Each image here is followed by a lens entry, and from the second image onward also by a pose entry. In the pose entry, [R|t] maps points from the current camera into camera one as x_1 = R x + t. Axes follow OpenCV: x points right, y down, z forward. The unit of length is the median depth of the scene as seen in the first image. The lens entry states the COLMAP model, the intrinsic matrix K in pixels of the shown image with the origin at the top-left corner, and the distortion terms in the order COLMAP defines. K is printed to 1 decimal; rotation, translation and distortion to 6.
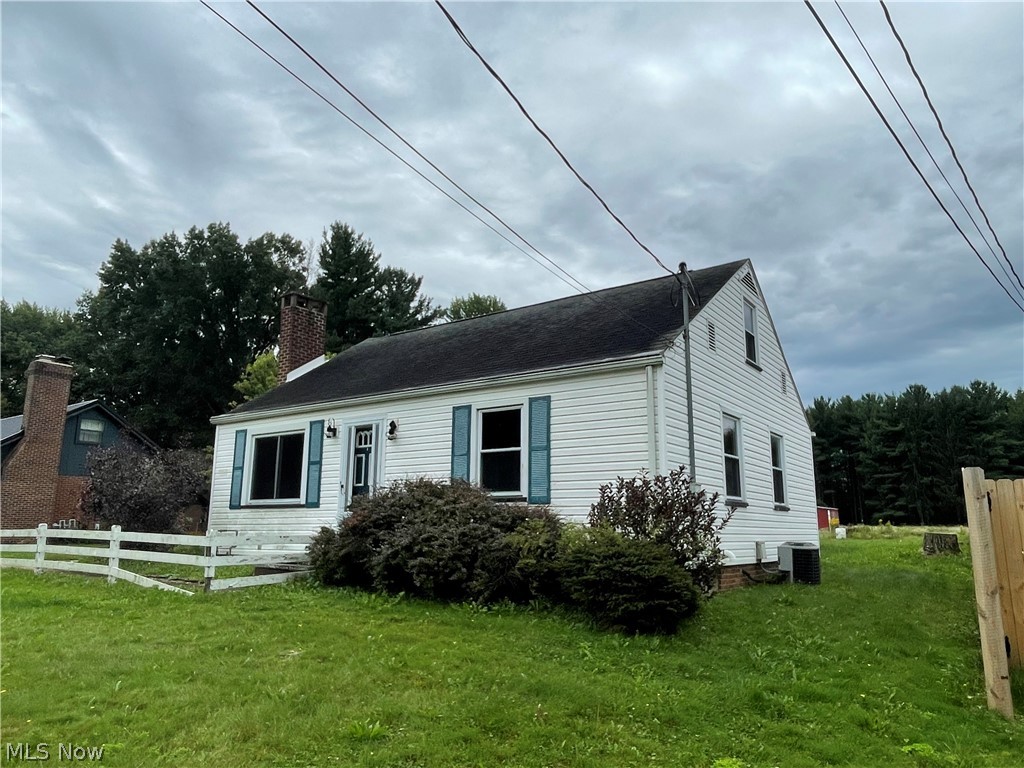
lens RADIAL K [[683.0, 0, 510.6], [0, 683.0, 380.8], [0, 0, 1]] dist [-0.039326, 0.006821]
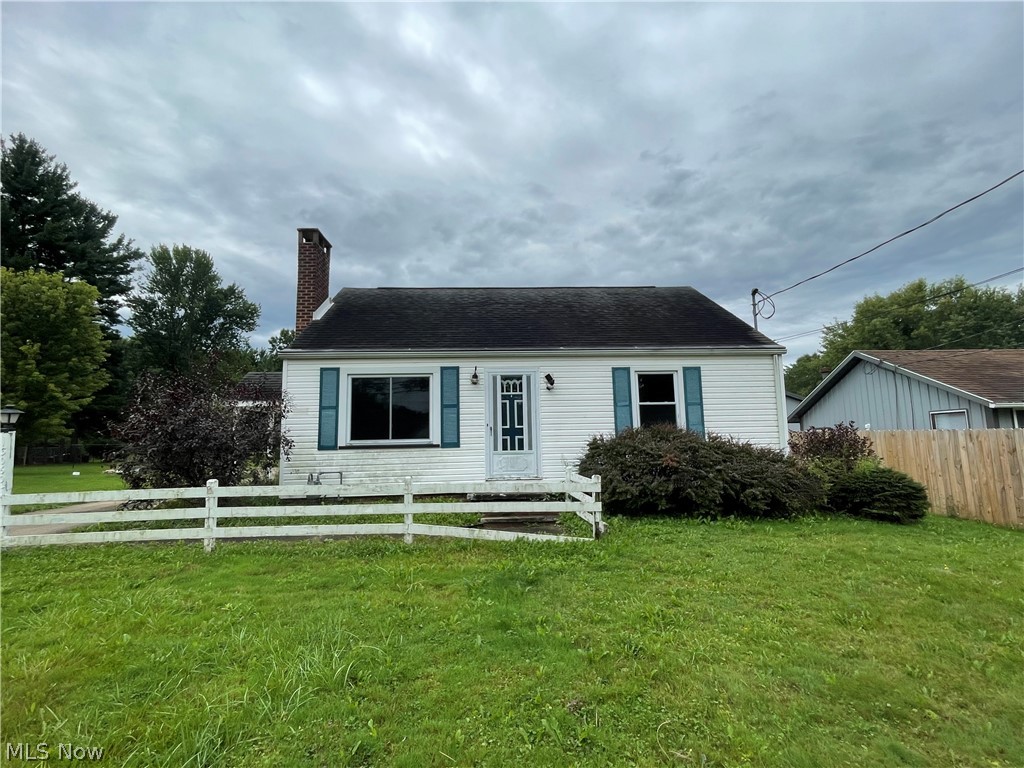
lens RADIAL K [[493.4, 0, 506.8], [0, 493.4, 387.9], [0, 0, 1]] dist [0.004097, -0.000089]
pose [[0.796873, 0.052001, 0.601904, -0.689695], [-0.106520, 0.992774, 0.055254, 0.040299], [-0.594682, -0.108145, 0.796654, 0.333705]]
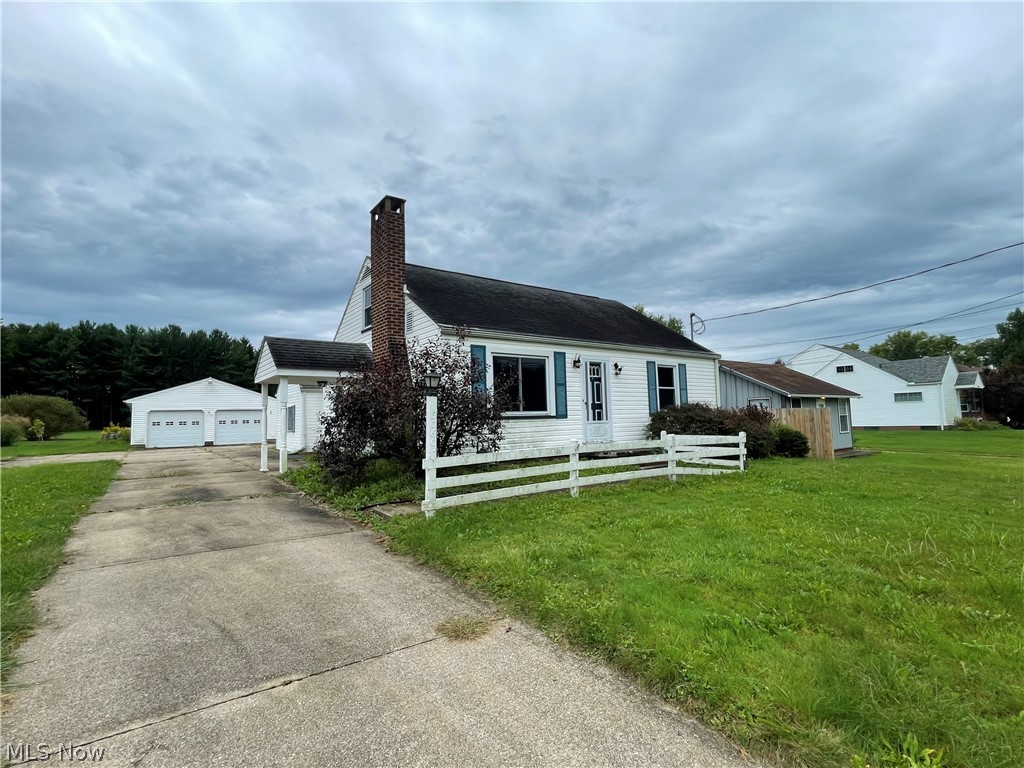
lens RADIAL K [[493.4, 0, 494.0], [0, 493.4, 404.1], [0, 0, 1]] dist [0.004097, -0.000089]
pose [[0.351558, 0.018843, 0.935977, -1.227843], [-0.171962, 0.984085, 0.044778, 0.138147], [-0.920237, -0.176694, 0.349203, 0.785088]]
